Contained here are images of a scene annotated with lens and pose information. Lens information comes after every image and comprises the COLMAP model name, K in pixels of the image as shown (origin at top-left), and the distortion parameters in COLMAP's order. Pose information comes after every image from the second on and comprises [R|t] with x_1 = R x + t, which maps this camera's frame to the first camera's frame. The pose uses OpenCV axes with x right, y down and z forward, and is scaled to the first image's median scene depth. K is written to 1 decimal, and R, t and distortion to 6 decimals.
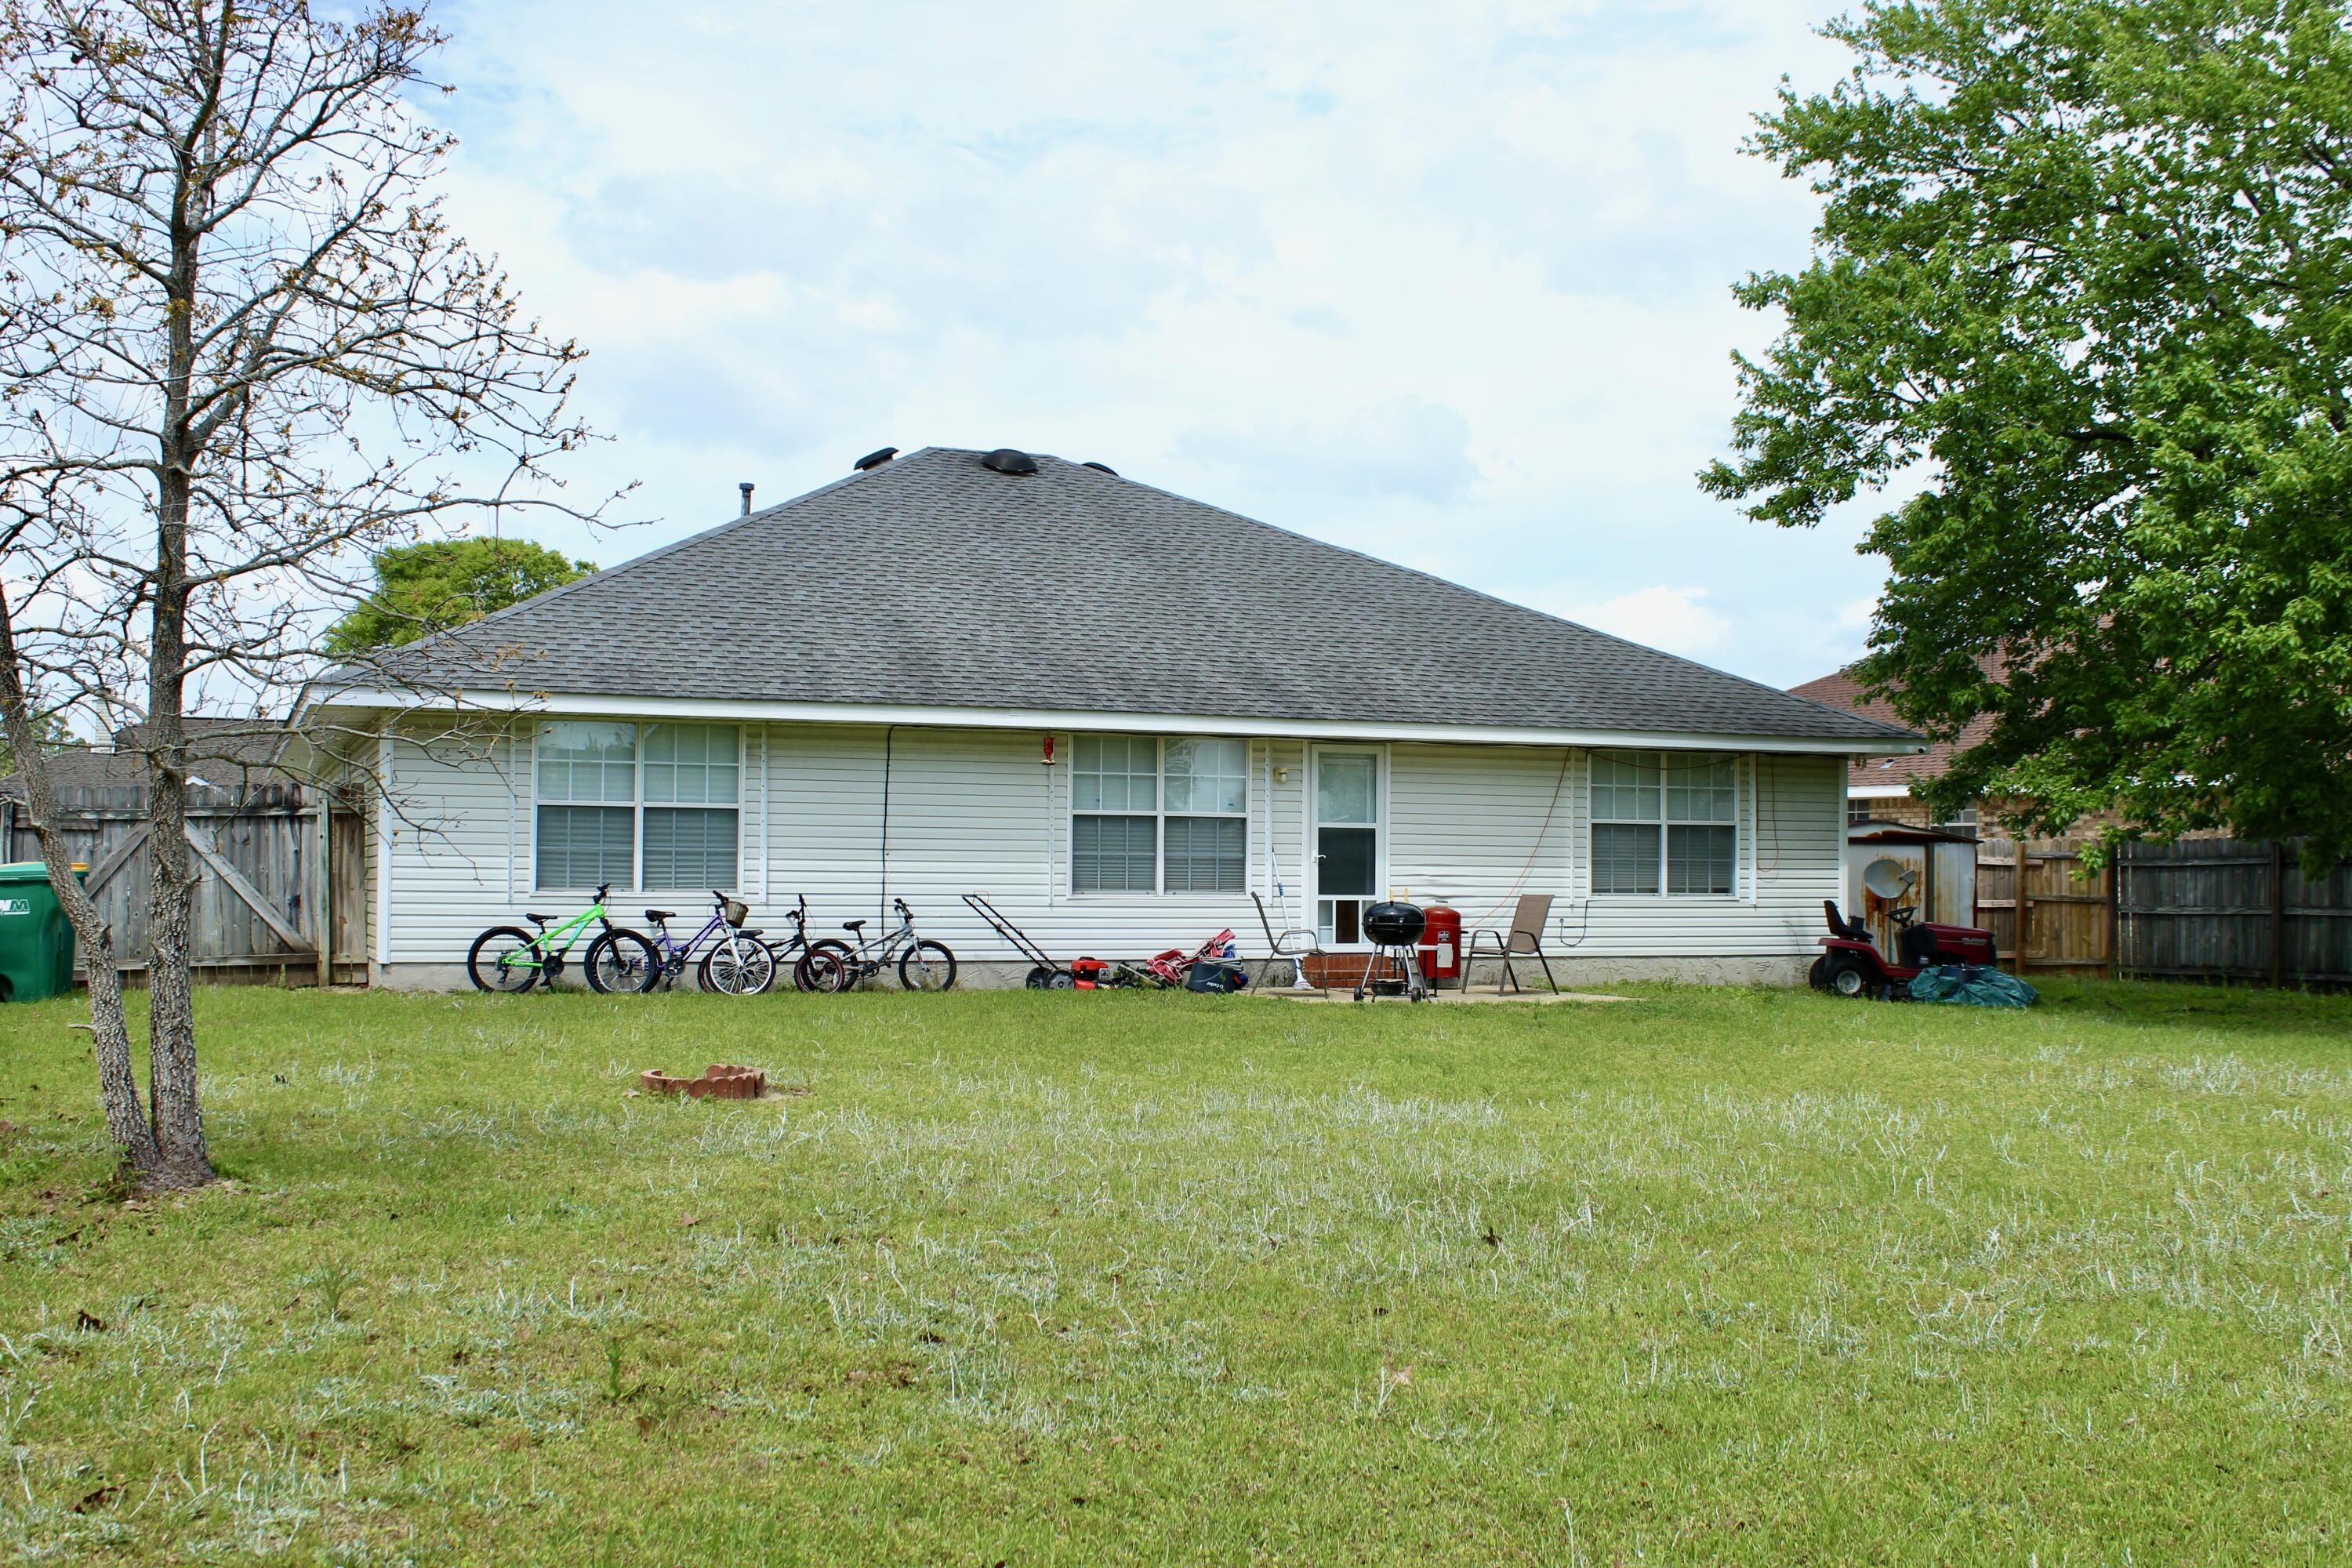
lens RADIAL K [[2404.2, 0, 1180.9], [0, 2404.2, 831.9], [0, 0, 1]] dist [-0.065121, -0.024766]
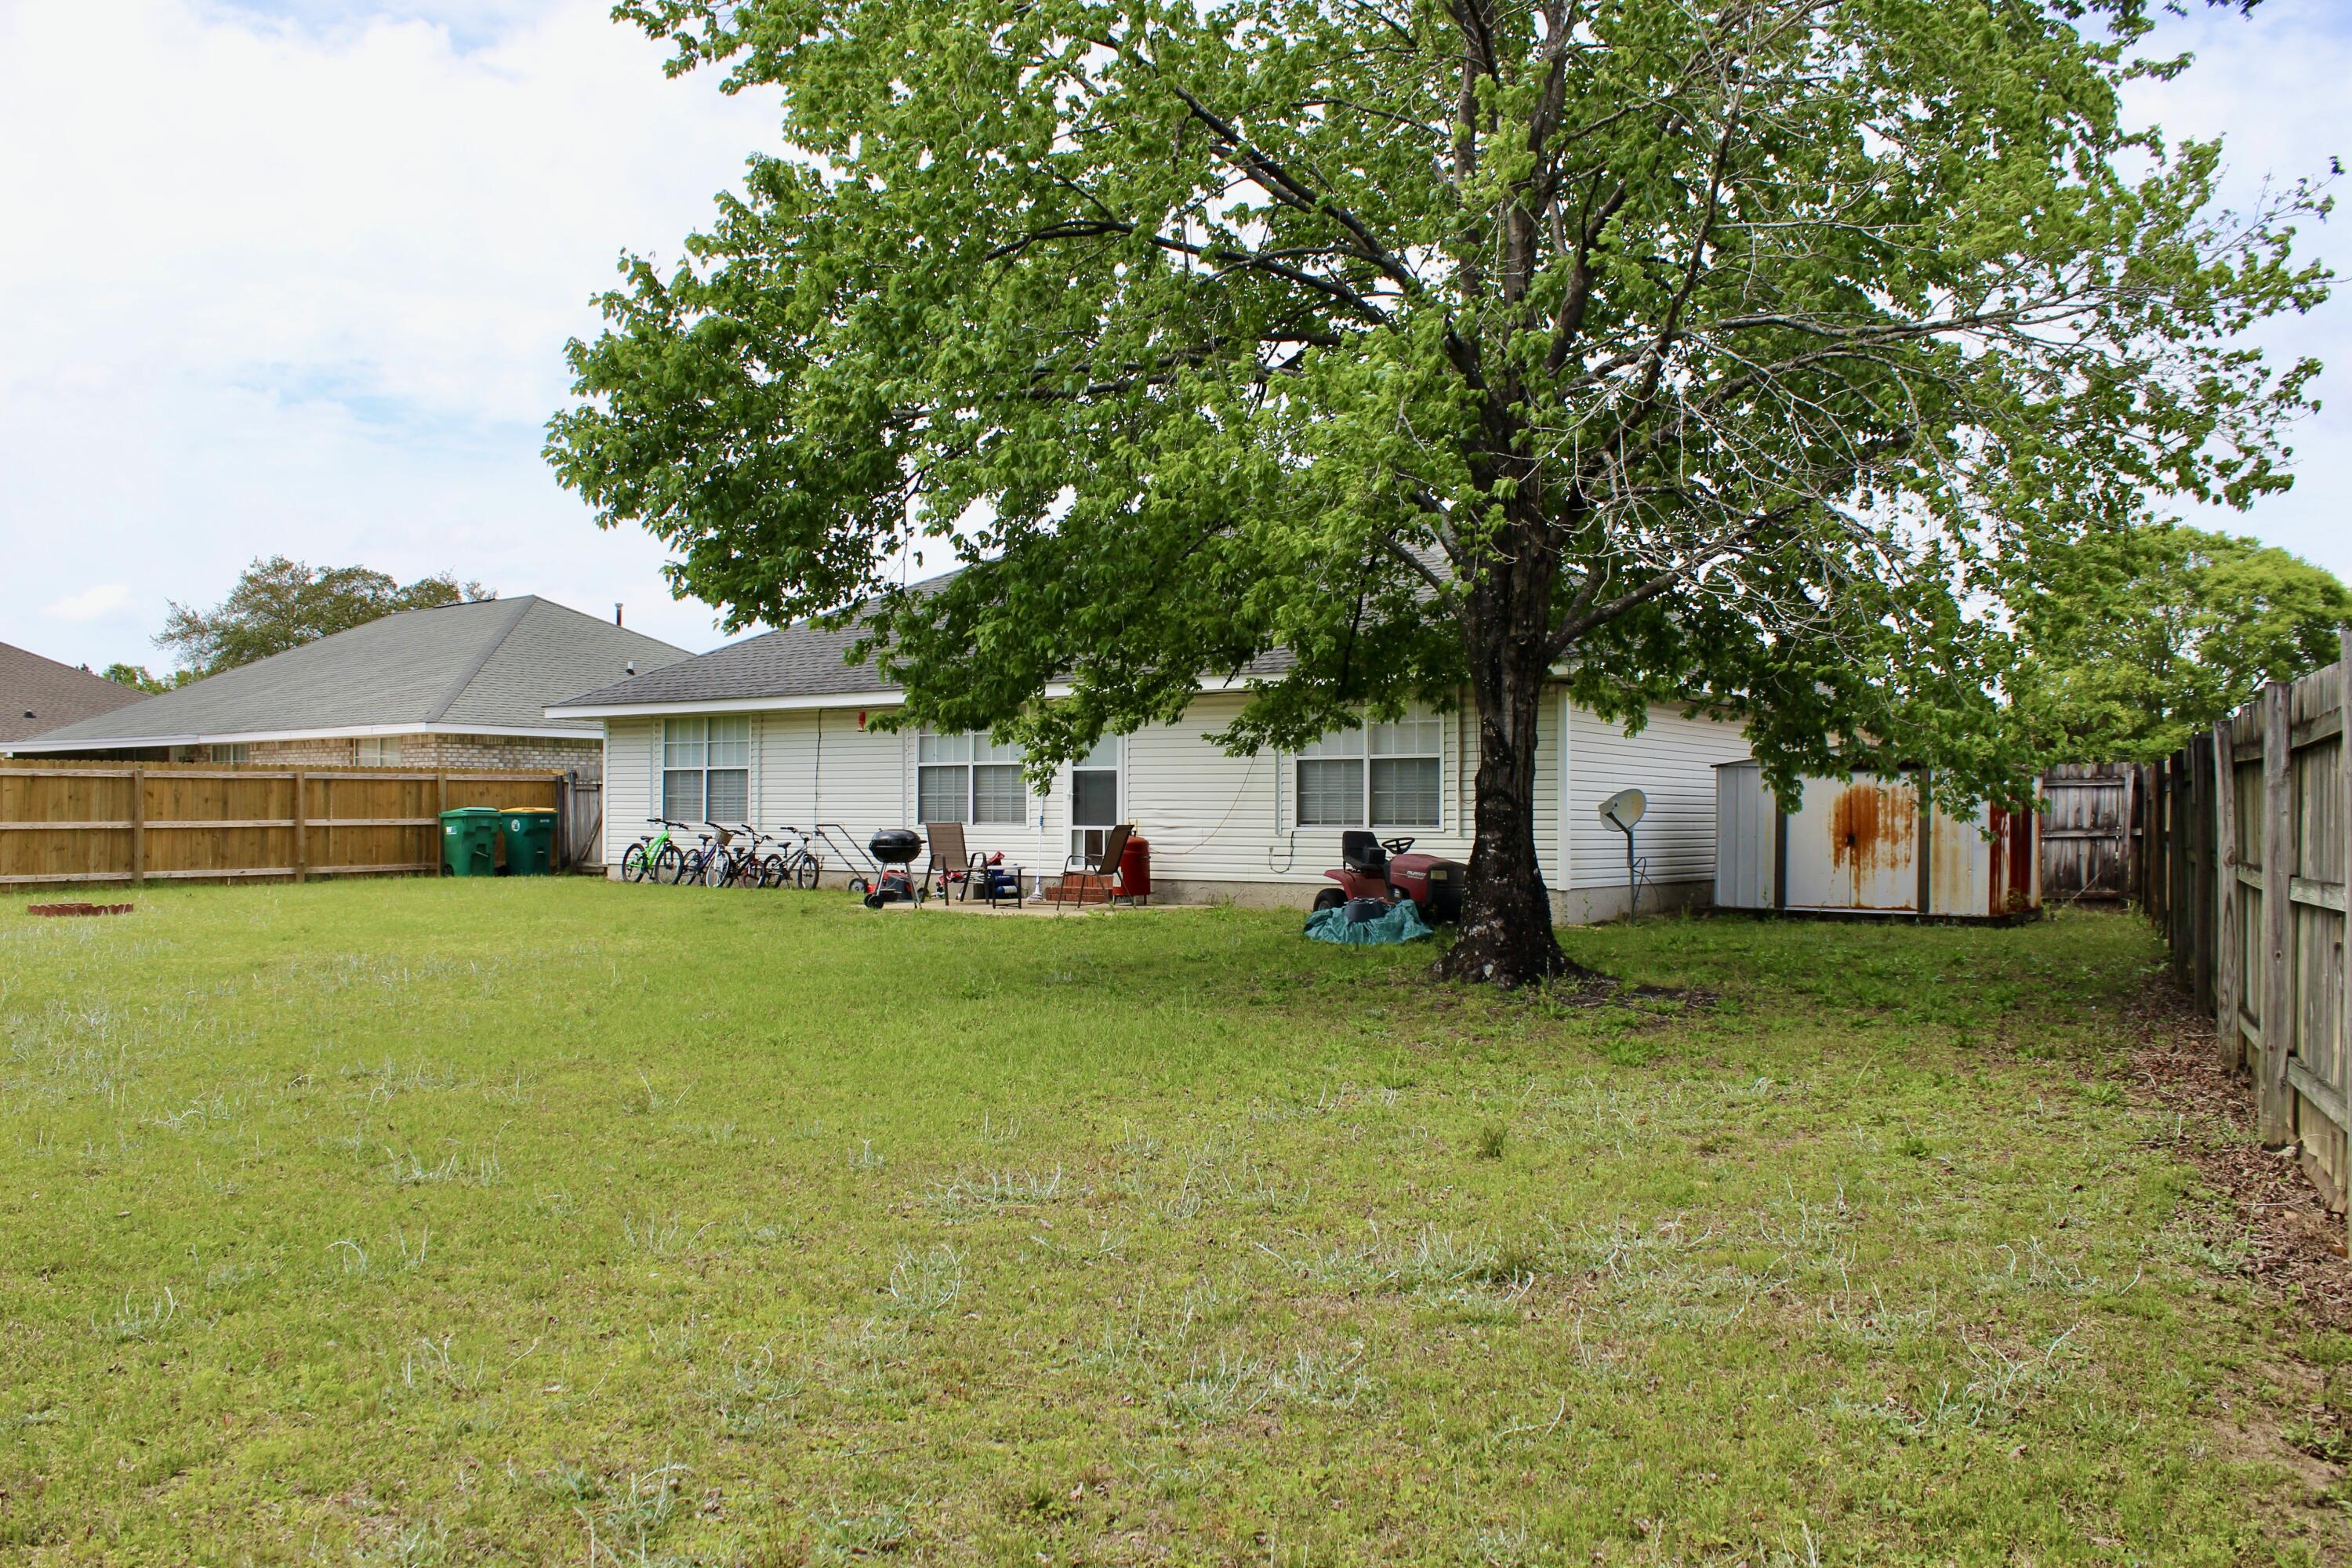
lens RADIAL K [[1920.6, 0, 1174.7], [0, 1920.6, 817.5], [0, 0, 1]] dist [-0.105032, 0.011881]
pose [[0.544034, -0.003009, -0.839058, 0.968150], [0.018337, 0.999797, 0.008305, 0.015861], [0.838863, -0.019904, 0.543979, 0.540648]]
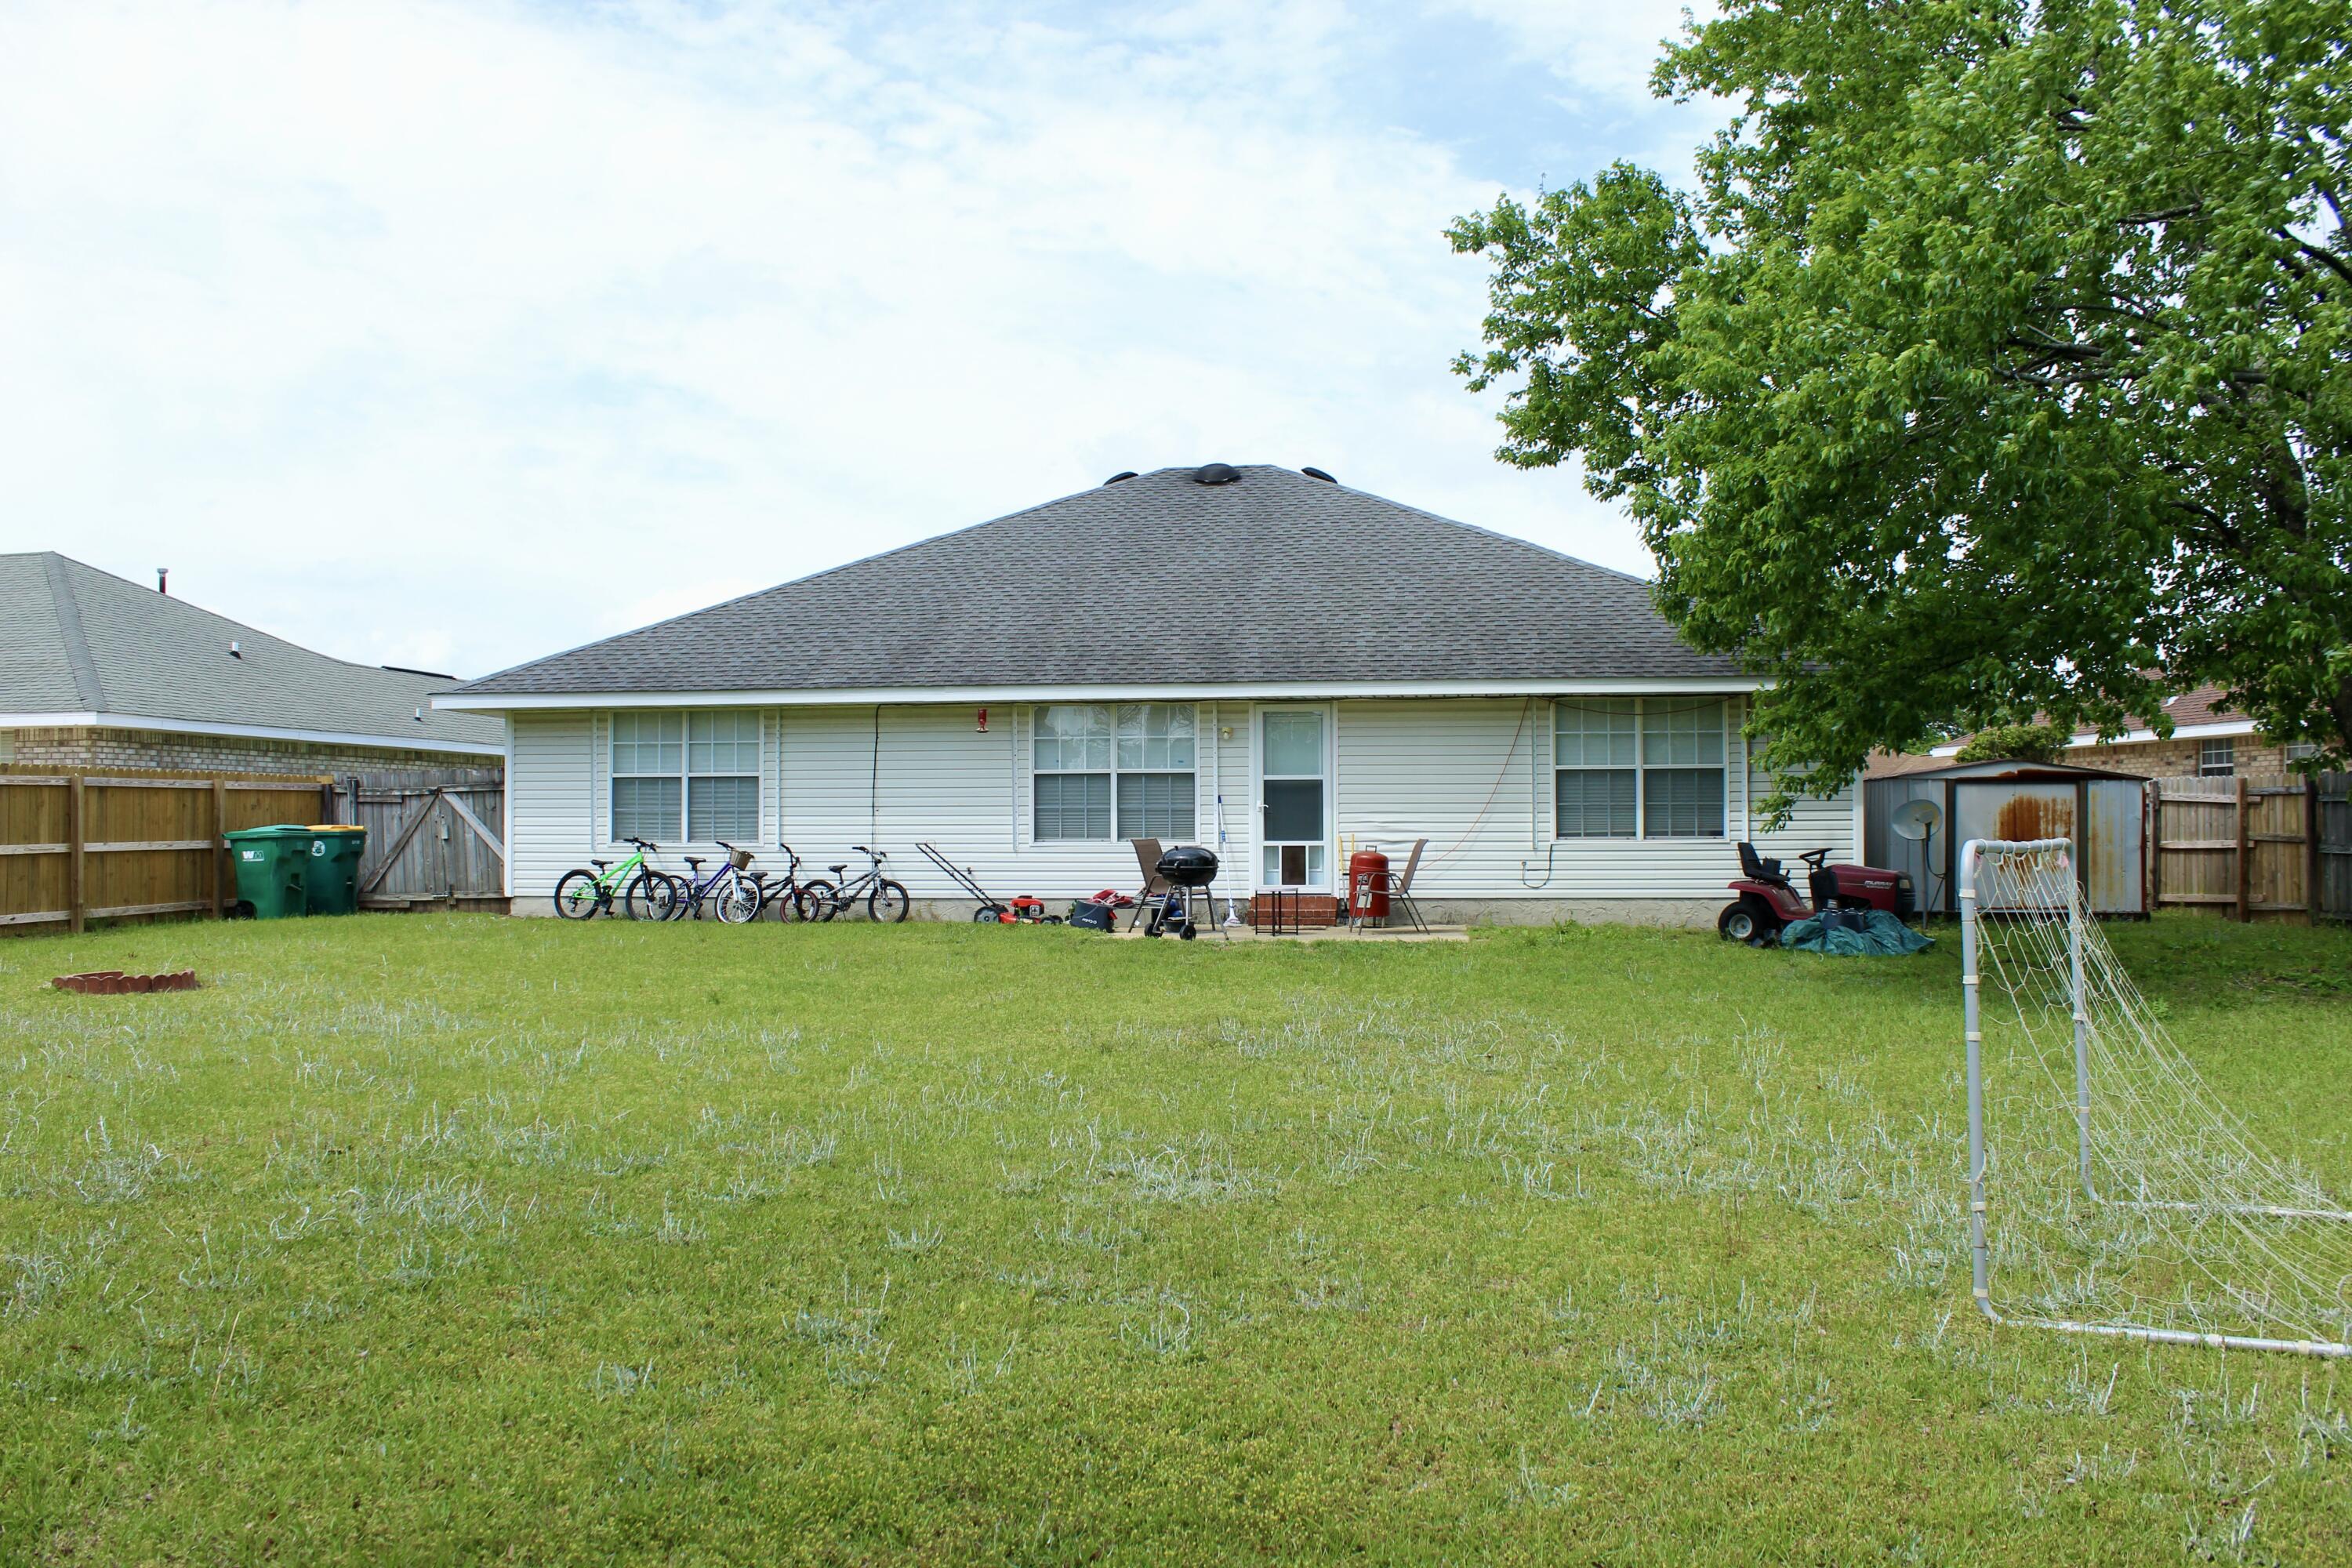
lens RADIAL K [[1920.6, 0, 1174.7], [0, 1920.6, 817.5], [0, 0, 1]] dist [-0.105032, 0.011881]
pose [[0.868317, -0.012960, -0.495840, 0.488568], [0.019812, 0.999767, 0.008565, 0.007481], [0.495614, -0.017261, 0.868371, 0.225486]]
